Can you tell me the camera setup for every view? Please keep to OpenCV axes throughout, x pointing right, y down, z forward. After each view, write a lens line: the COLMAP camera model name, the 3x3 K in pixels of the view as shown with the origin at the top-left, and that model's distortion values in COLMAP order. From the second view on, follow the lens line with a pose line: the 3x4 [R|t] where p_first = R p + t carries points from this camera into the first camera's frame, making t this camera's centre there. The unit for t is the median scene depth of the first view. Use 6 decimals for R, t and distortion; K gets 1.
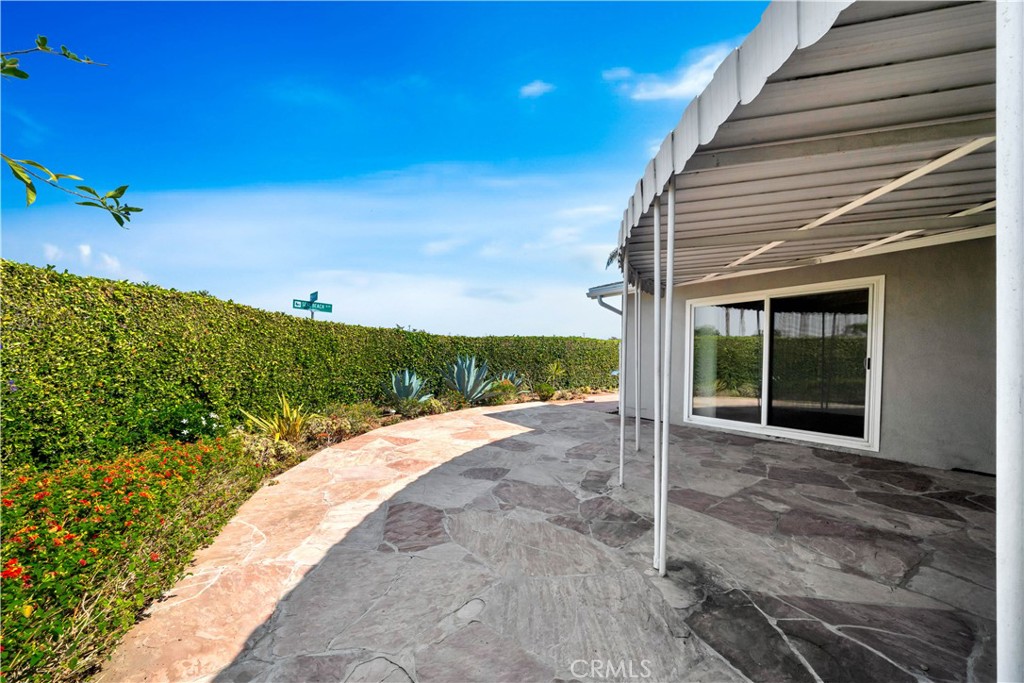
lens RADIAL K [[348.6, 0, 503.7], [0, 348.6, 347.3], [0, 0, 1]] dist [-0.001504, -0.000080]
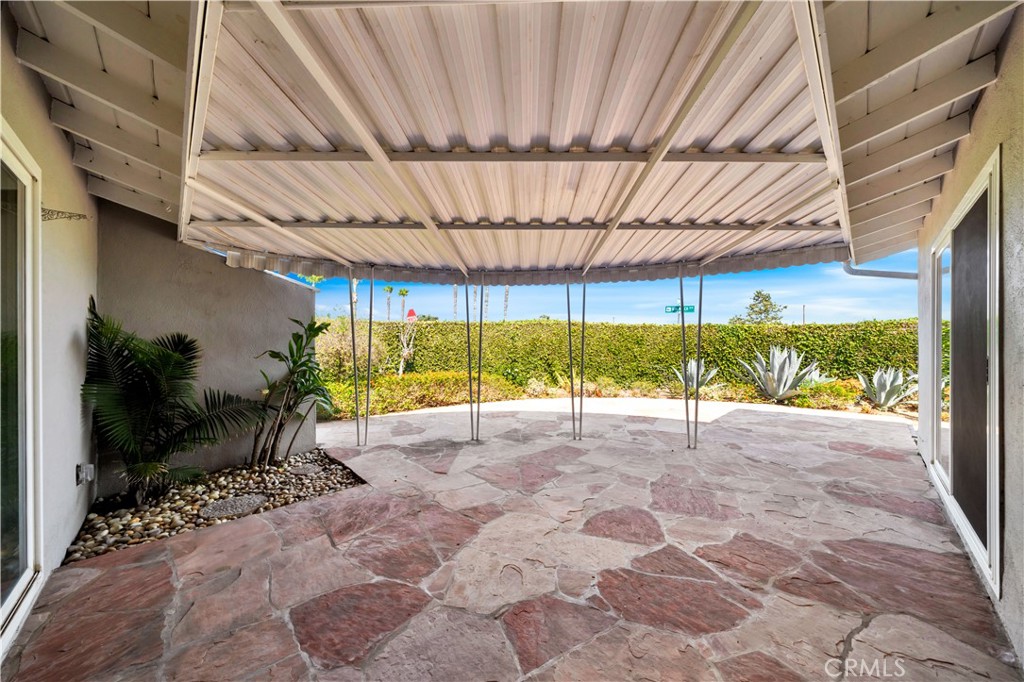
lens RADIAL K [[348.6, 0, 512.0], [0, 348.6, 343.5], [0, 0, 1]] dist [-0.001504, -0.000080]
pose [[0.155451, -0.016554, -0.987705, 1.669352], [0.011056, 0.999826, -0.015017, 0.049241], [0.987782, -0.008585, 0.155607, 0.560165]]
